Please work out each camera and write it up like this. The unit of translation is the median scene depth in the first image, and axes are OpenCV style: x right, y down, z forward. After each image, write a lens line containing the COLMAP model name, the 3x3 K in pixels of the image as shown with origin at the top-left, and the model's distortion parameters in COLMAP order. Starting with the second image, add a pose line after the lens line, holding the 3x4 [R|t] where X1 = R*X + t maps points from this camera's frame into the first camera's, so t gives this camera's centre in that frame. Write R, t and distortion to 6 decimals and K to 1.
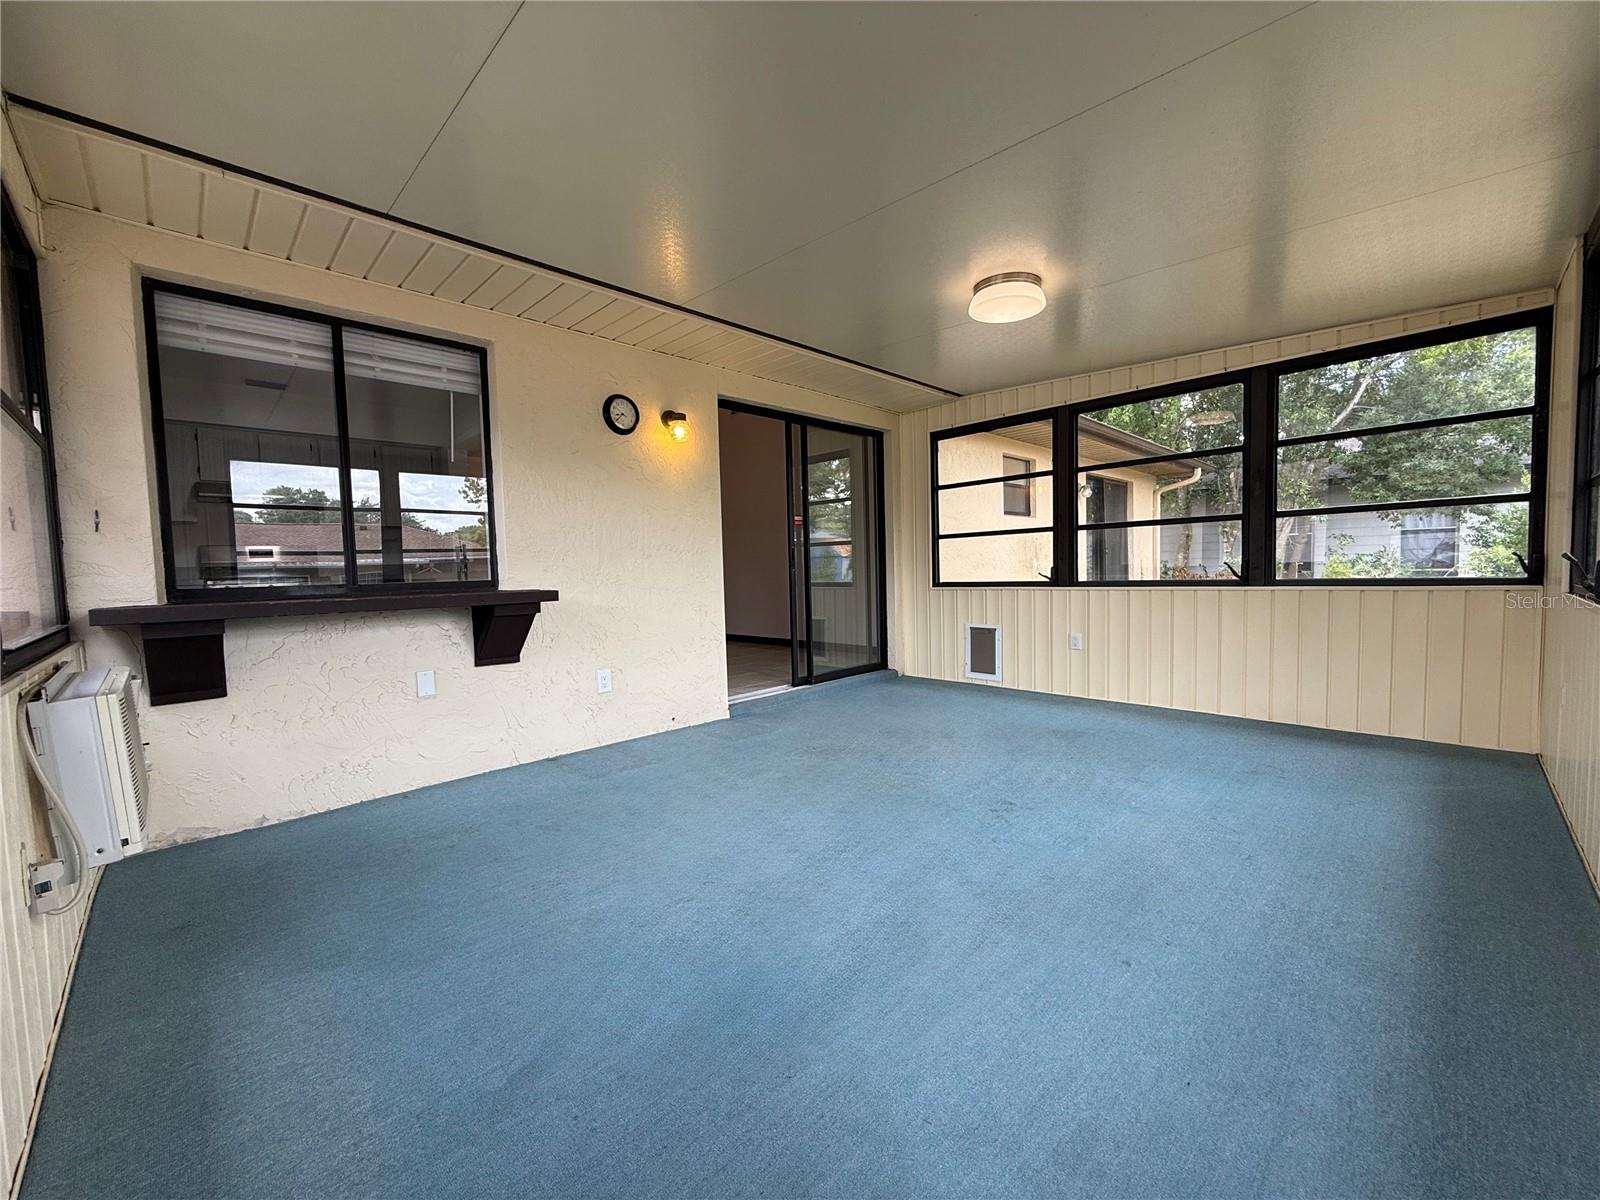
lens RADIAL K [[632.7, 0, 831.3], [0, 632.7, 598.0], [0, 0, 1]] dist [-0.001908, 0.000409]
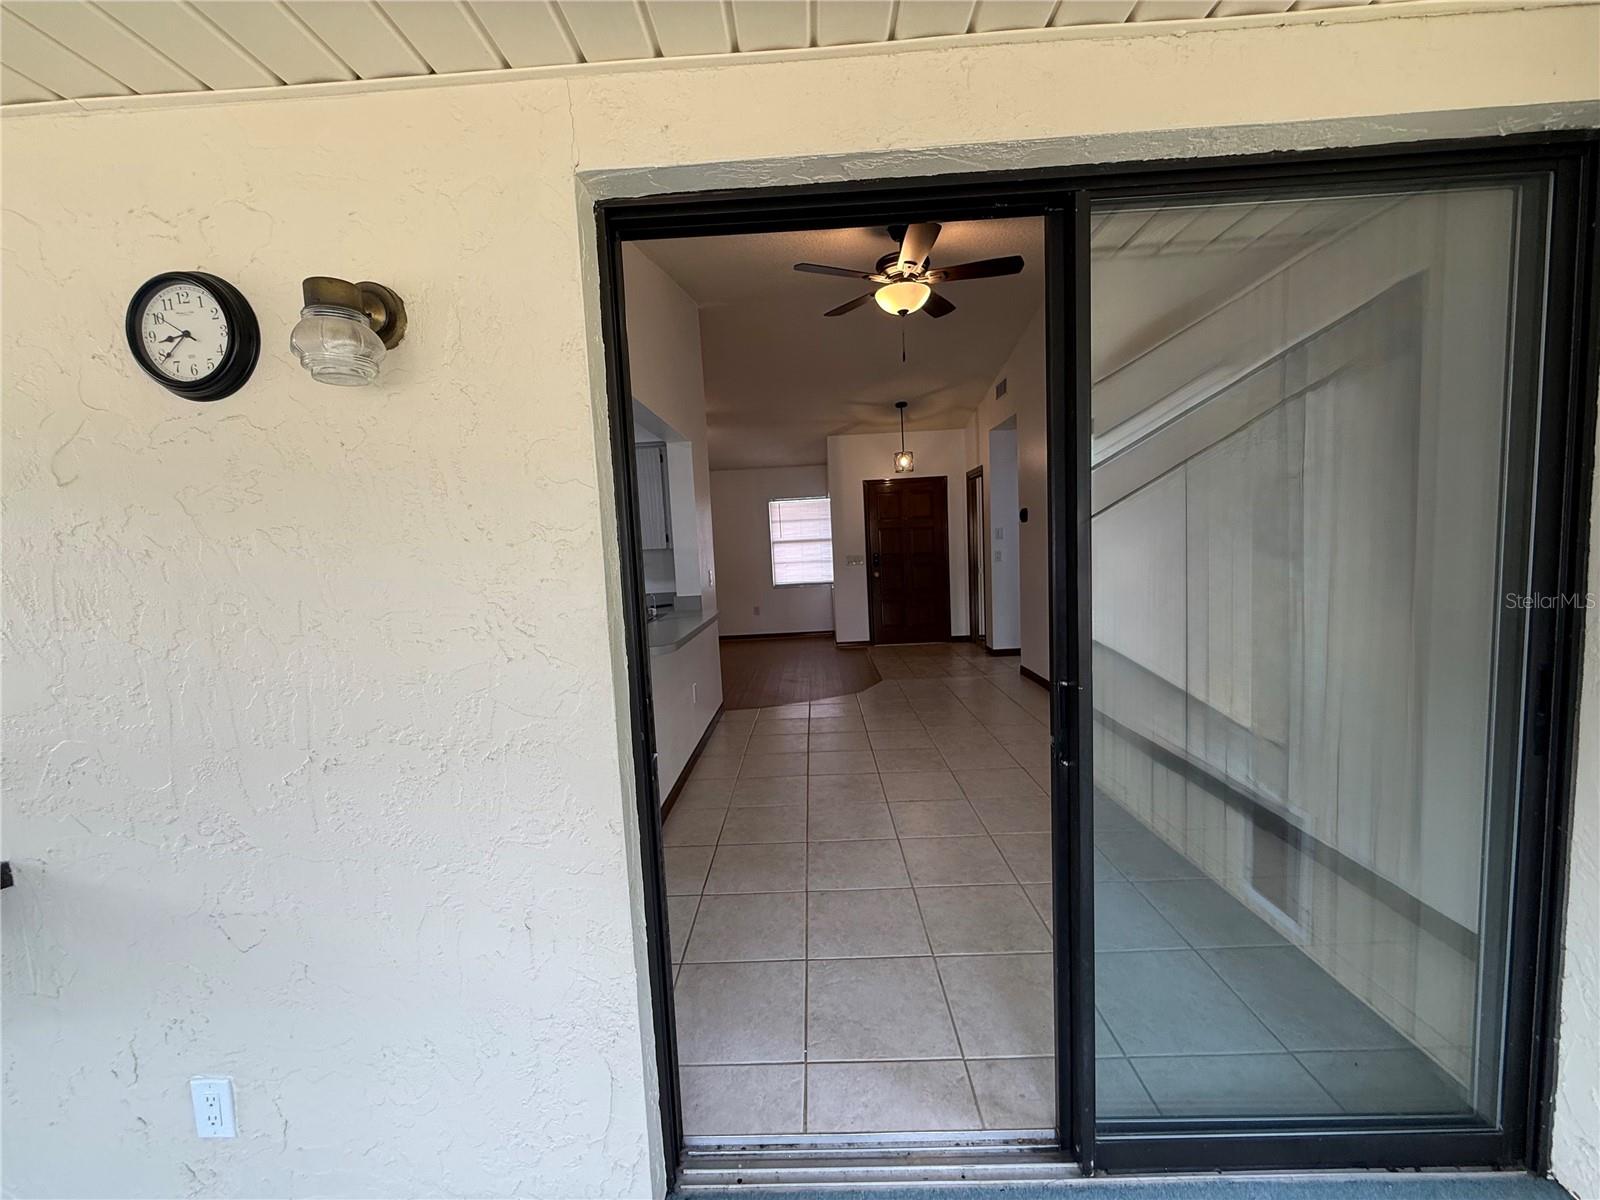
lens RADIAL K [[632.7, 0, 794.2], [0, 632.7, 598.0], [0, 0, 1]] dist [-0.001908, 0.000409]
pose [[0.671398, 0.052206, -0.739256, 0.112081], [-0.002068, 0.997644, 0.068575, -0.183573], [0.741094, -0.044512, 0.669924, 1.018329]]
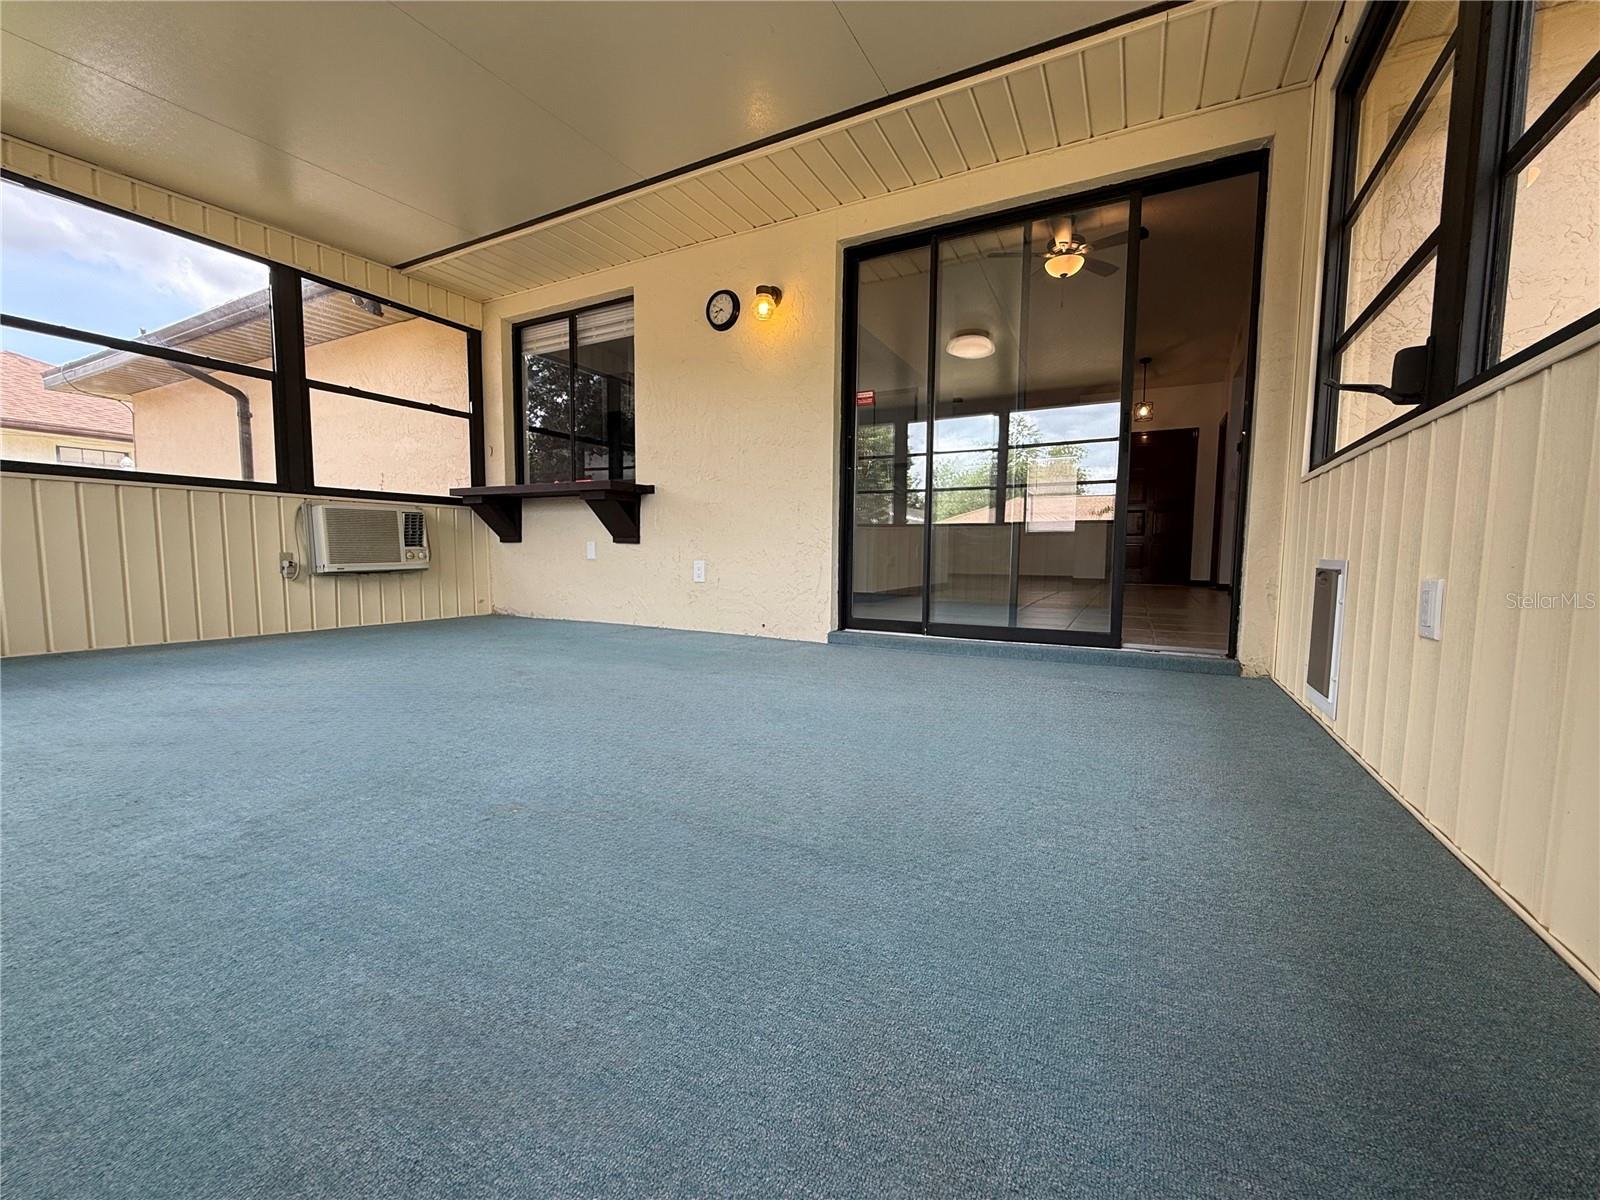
lens RADIAL K [[632.7, 0, 796.9], [0, 632.7, 603.8], [0, 0, 1]] dist [-0.001908, 0.000409]
pose [[0.265270, 0.104106, -0.958537, 0.725464], [-0.067667, 0.993713, 0.089199, 0.078813], [0.961797, 0.041200, 0.270647, 0.871421]]
